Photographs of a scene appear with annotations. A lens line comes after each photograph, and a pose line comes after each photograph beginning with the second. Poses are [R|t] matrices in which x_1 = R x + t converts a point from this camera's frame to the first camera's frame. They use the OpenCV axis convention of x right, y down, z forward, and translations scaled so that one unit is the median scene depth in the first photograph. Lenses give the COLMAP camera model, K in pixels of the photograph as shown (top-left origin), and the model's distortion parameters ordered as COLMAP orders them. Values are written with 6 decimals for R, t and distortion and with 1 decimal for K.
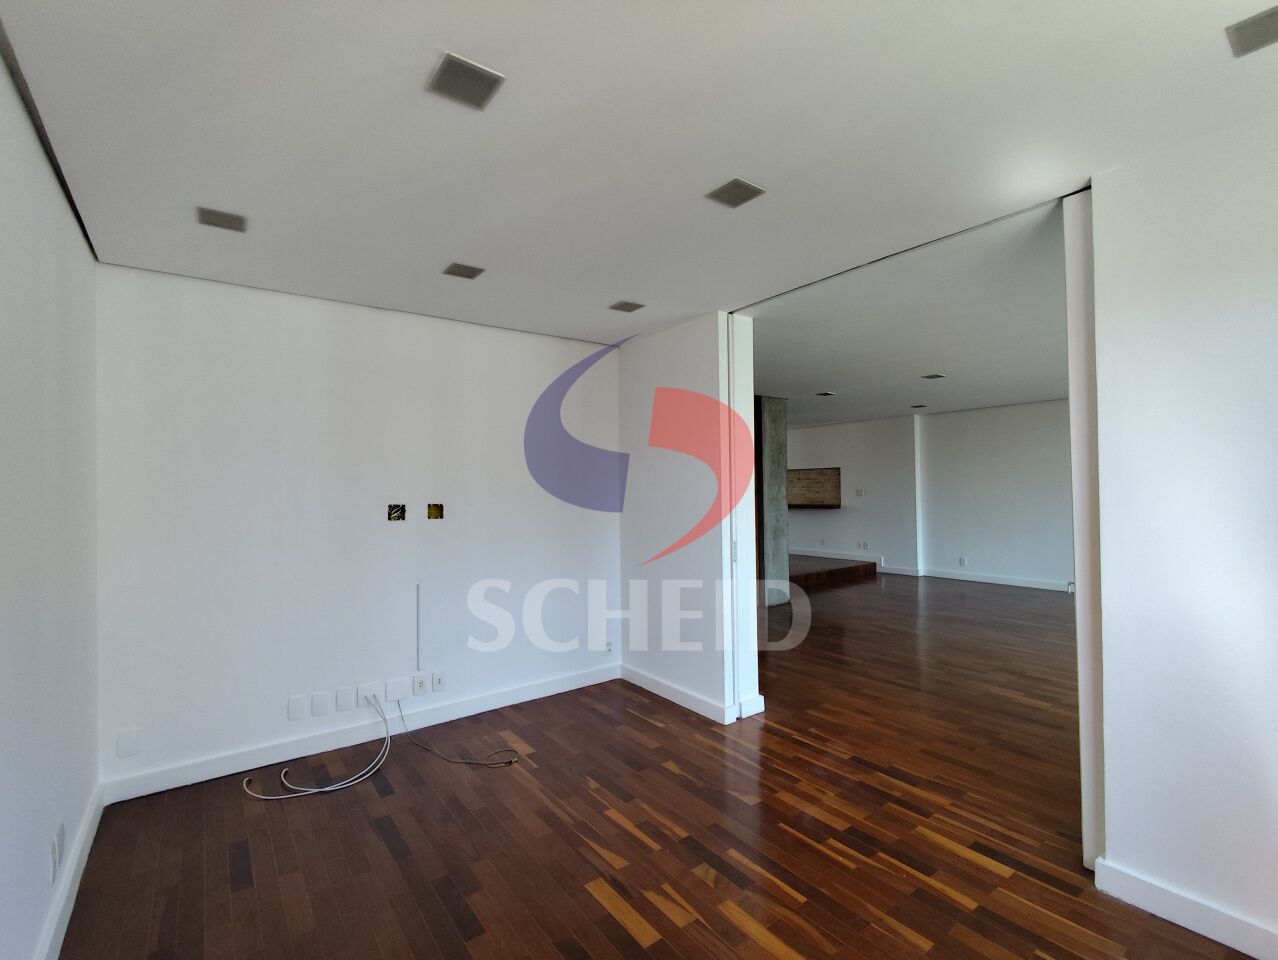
lens RADIAL K [[588.4, 0, 639.0], [0, 588.4, 480.0], [0, 0, 1]] dist [0.002722, 0.001311]
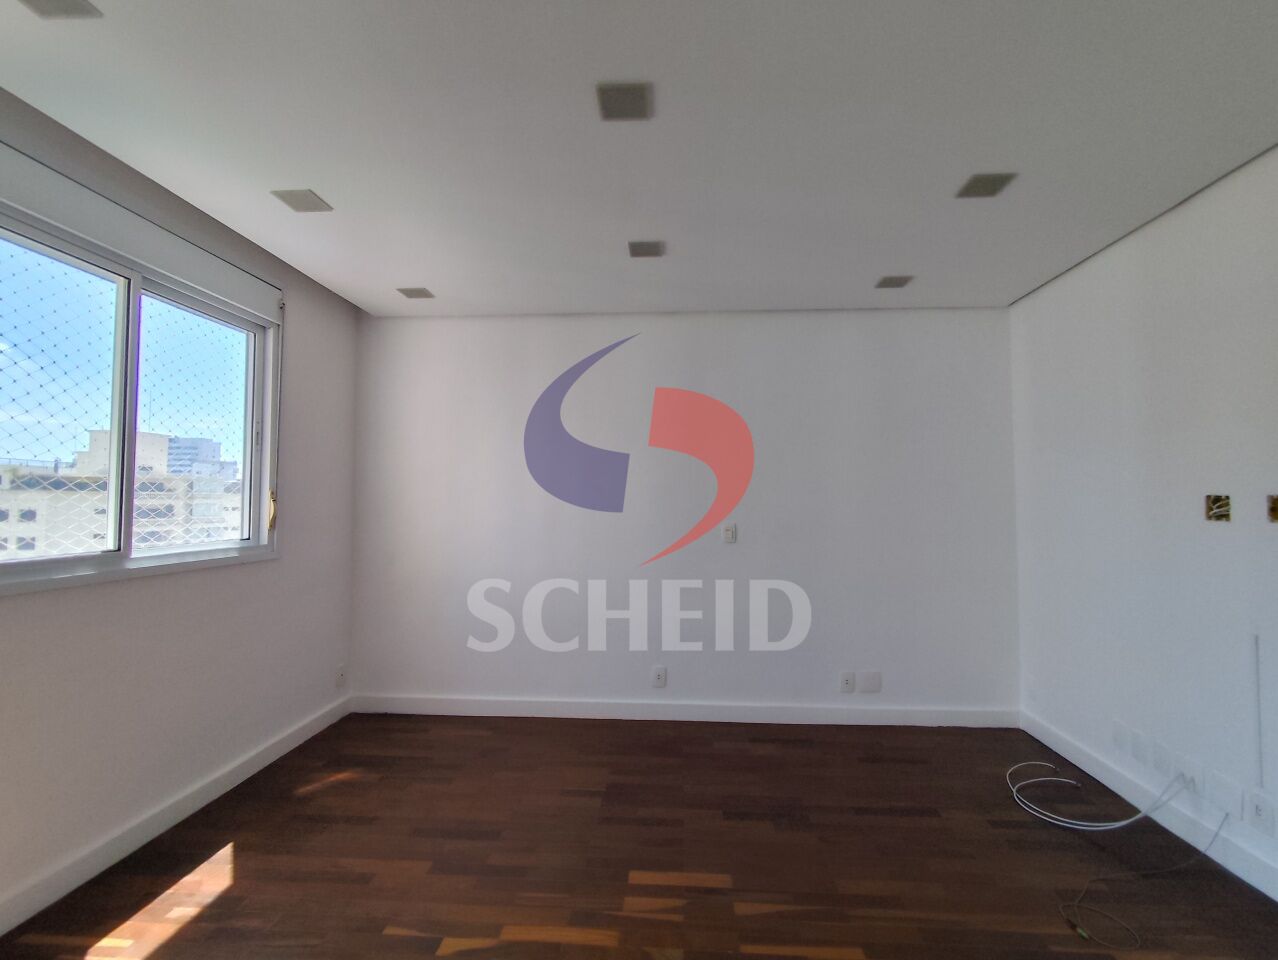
lens RADIAL K [[588.4, 0, 639.0], [0, 588.4, 480.0], [0, 0, 1]] dist [0.002722, 0.001311]
pose [[-0.656548, -0.019081, -0.754043, 0.551645], [0.014519, 0.999175, -0.037926, 0.047823], [0.754144, -0.035848, -0.655730, 1.124899]]
